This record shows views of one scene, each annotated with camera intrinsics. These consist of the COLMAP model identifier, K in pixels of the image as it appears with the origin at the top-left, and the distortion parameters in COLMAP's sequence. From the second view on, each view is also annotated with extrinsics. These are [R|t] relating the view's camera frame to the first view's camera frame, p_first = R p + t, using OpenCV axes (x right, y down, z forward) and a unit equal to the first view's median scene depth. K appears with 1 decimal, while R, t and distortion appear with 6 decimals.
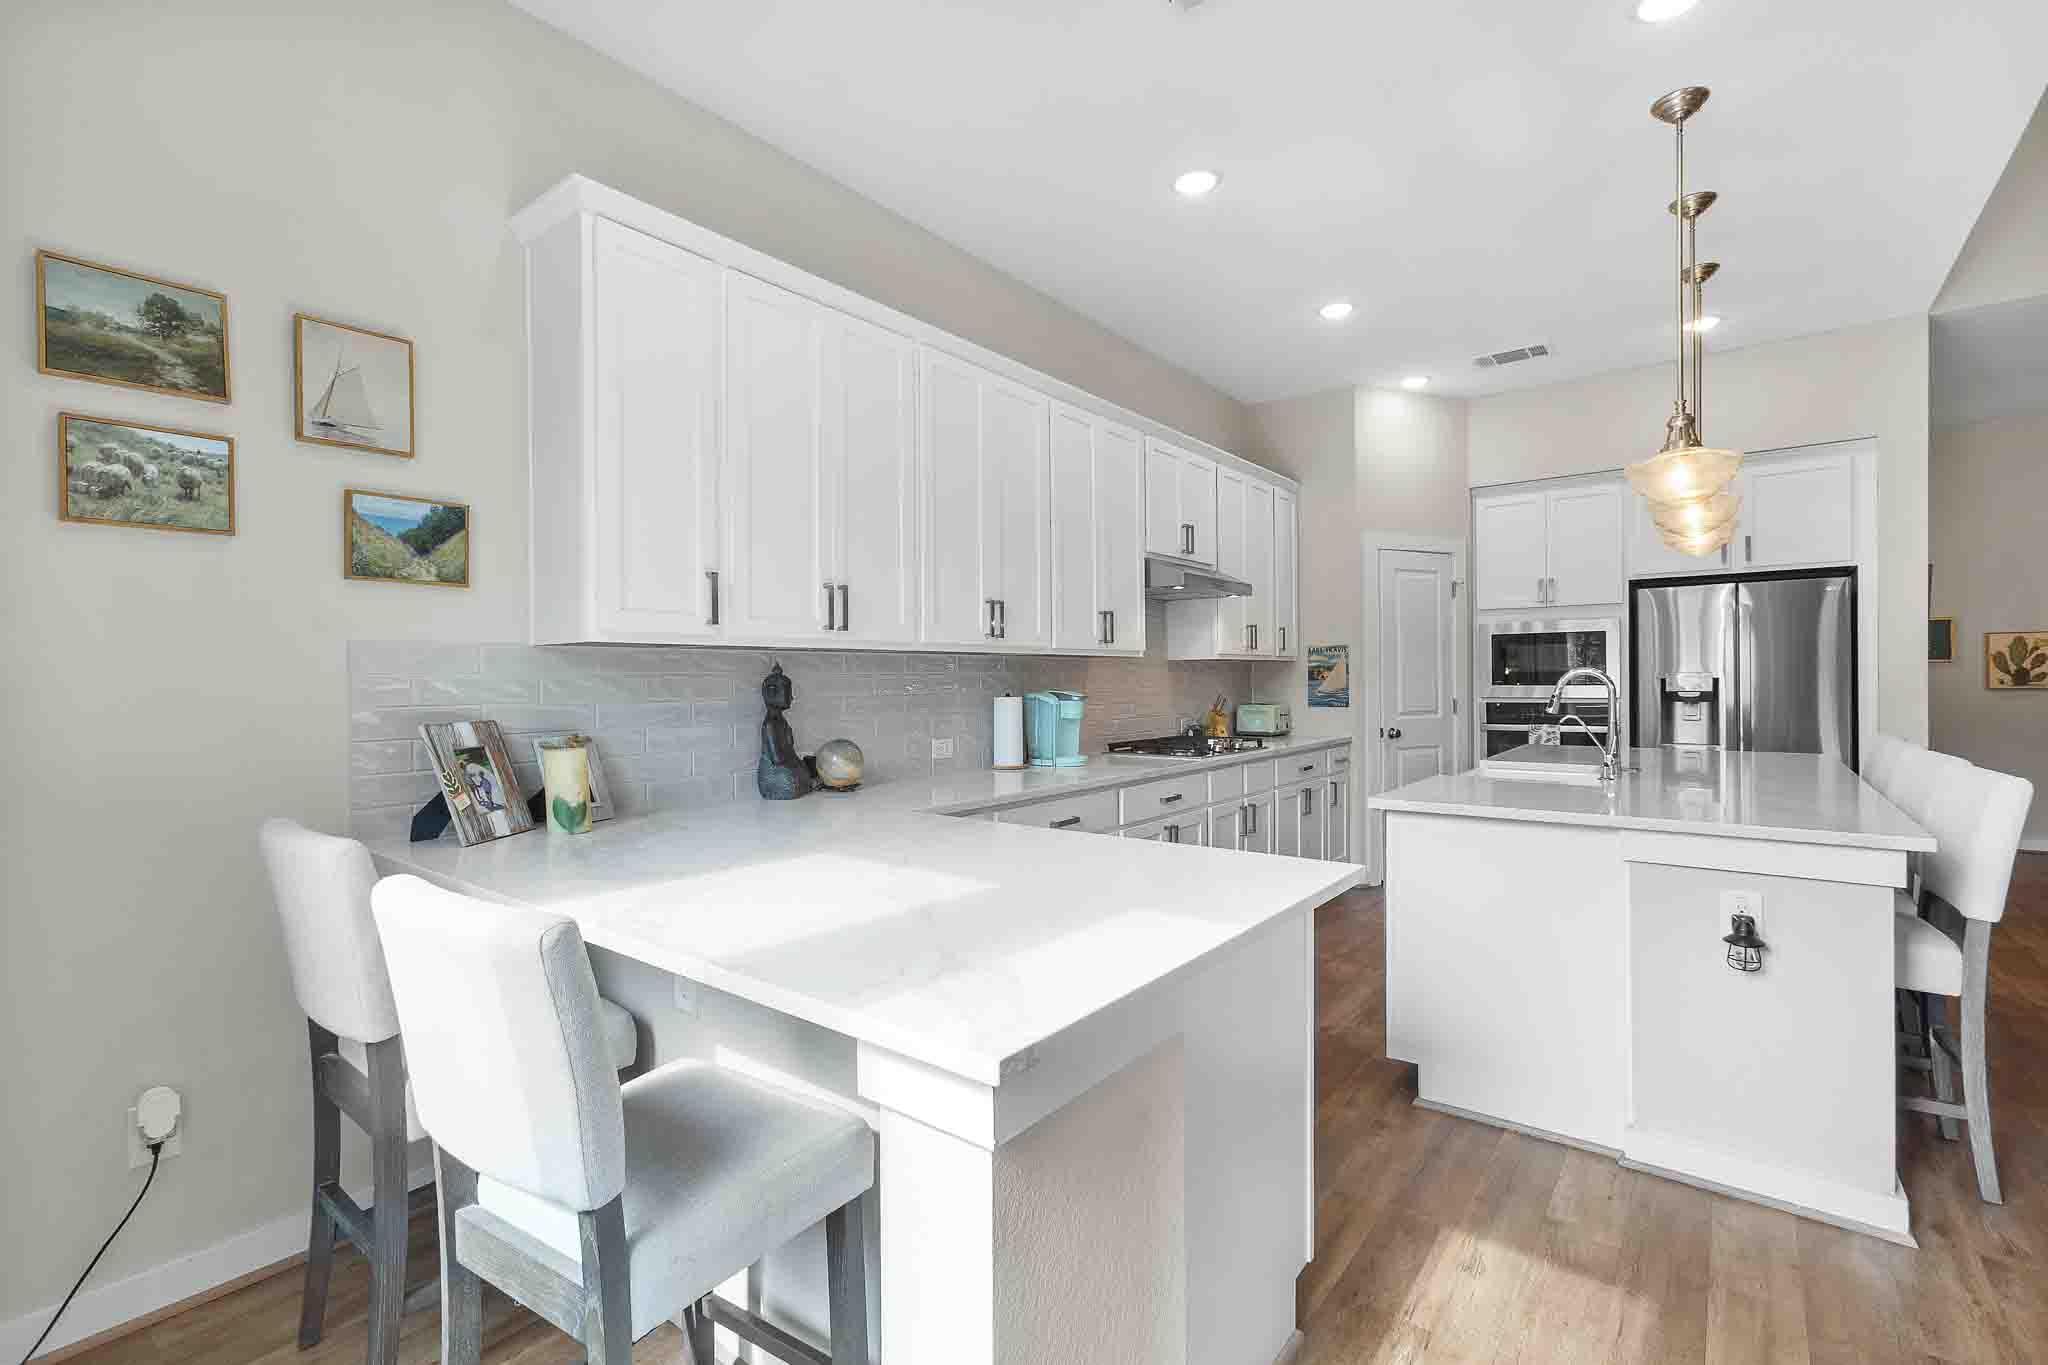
lens RADIAL K [[916.8, 0, 1016.7], [0, 916.8, 685.2], [0, 0, 1]] dist [-0.000688, 0.000791]
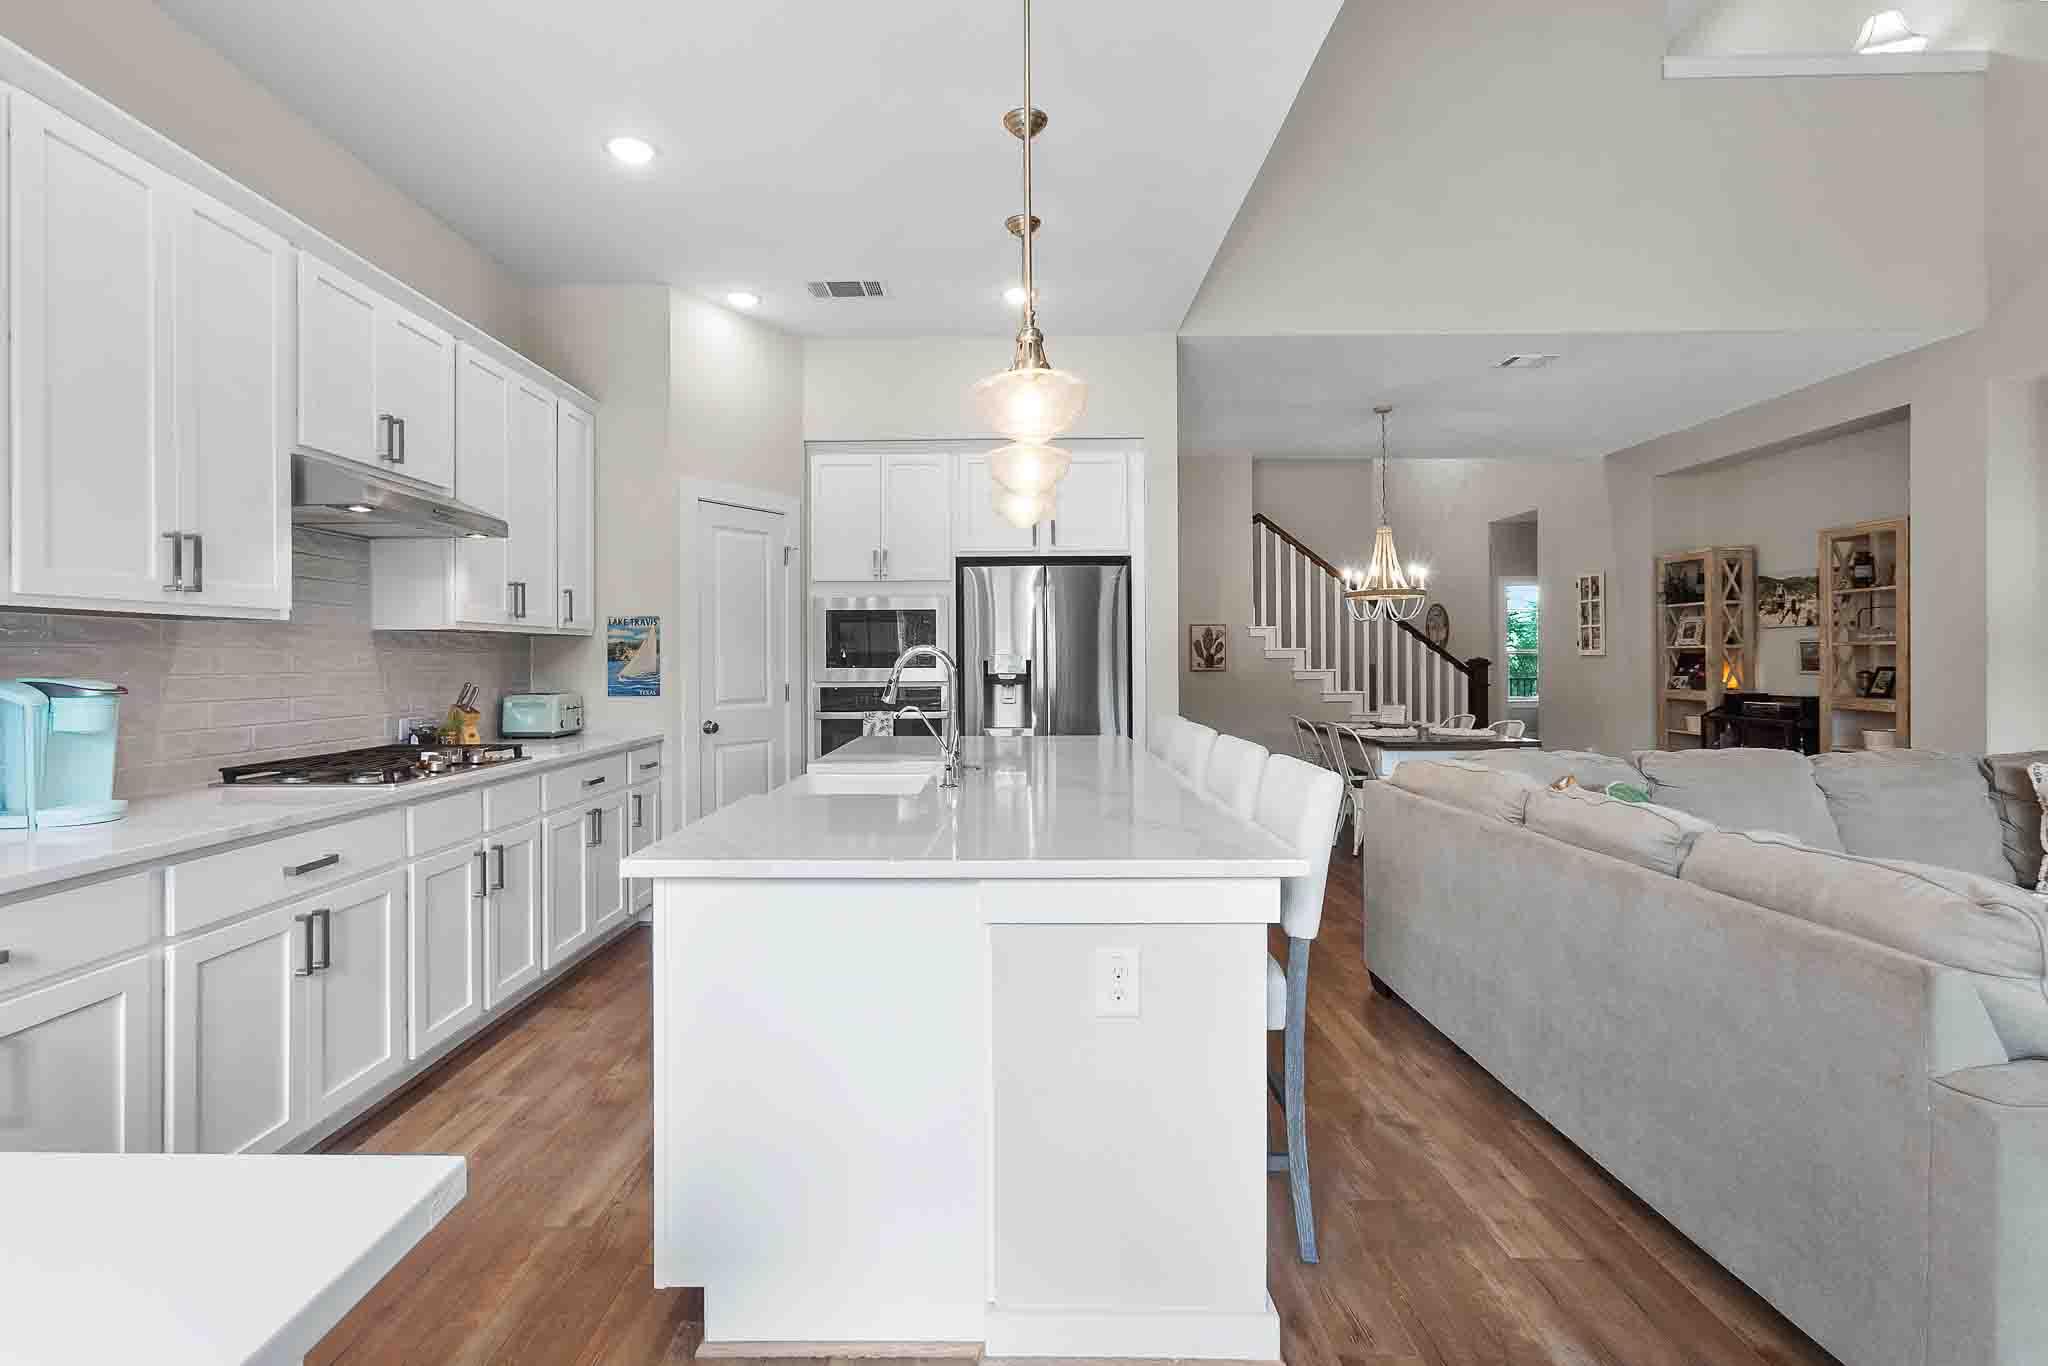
lens RADIAL K [[950.8, 0, 993.6], [0, 950.8, 656.2], [0, 0, 1]] dist [-0.001206, 0.000423]
pose [[0.798880, 0.006156, 0.601459, 0.114912], [0.001974, 0.999915, -0.012856, 0.001124], [-0.601487, 0.011458, 0.798800, 0.204490]]
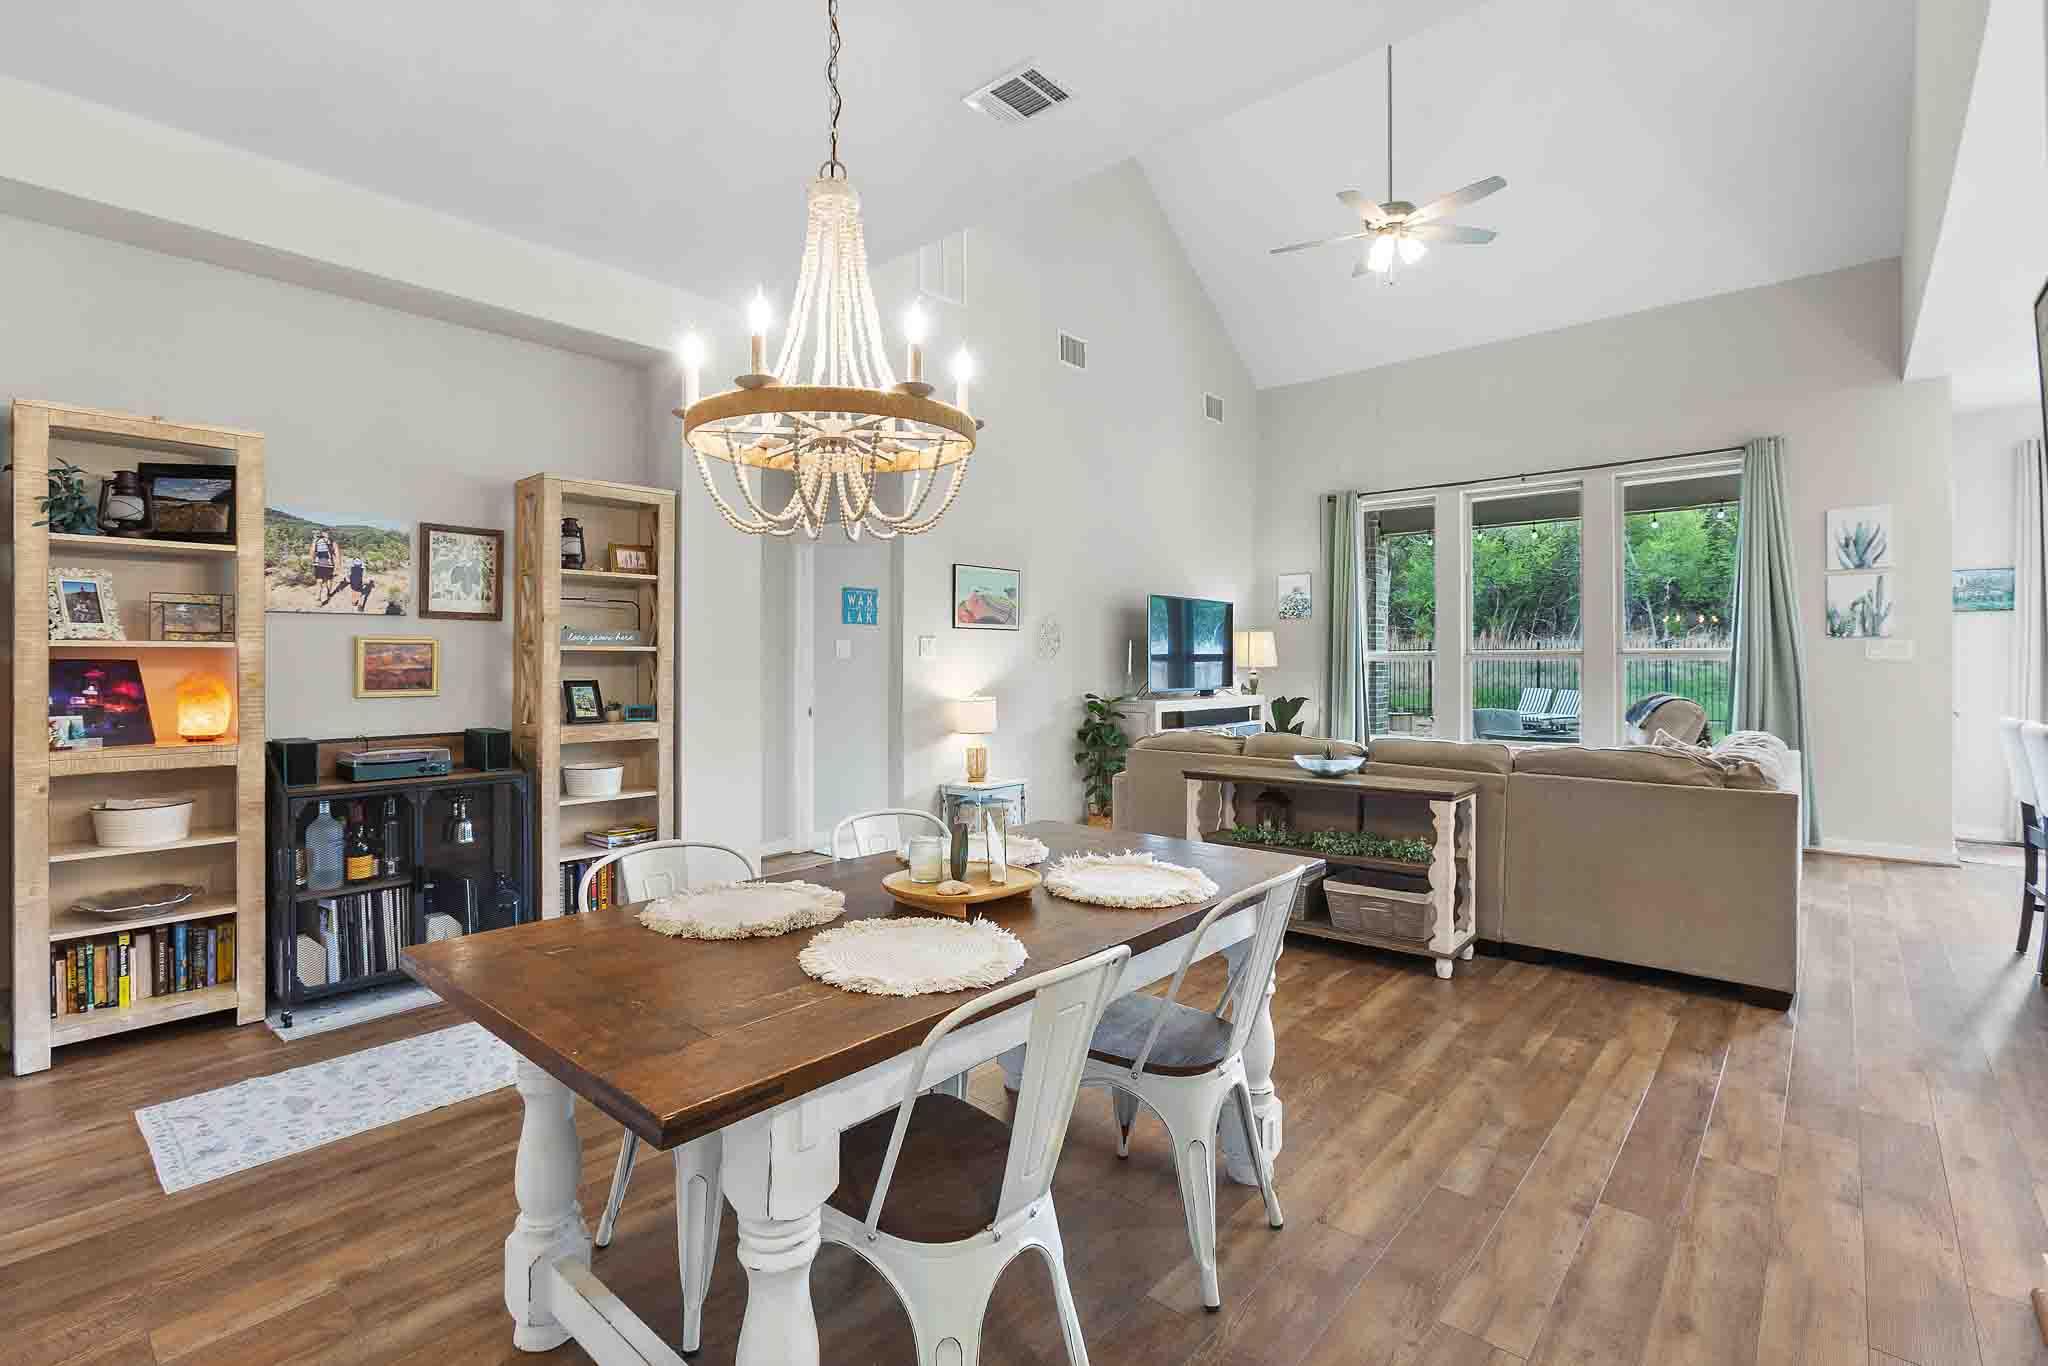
lens RADIAL K [[931.1, 0, 992.0], [0, 931.1, 659.5], [0, 0, 1]] dist [-0.004457, 0.004387]
pose [[-0.997759, 0.009749, 0.066197, 1.309721], [0.010053, 0.999940, 0.004255, -0.018998], [-0.066152, 0.004911, -0.997797, 1.312984]]
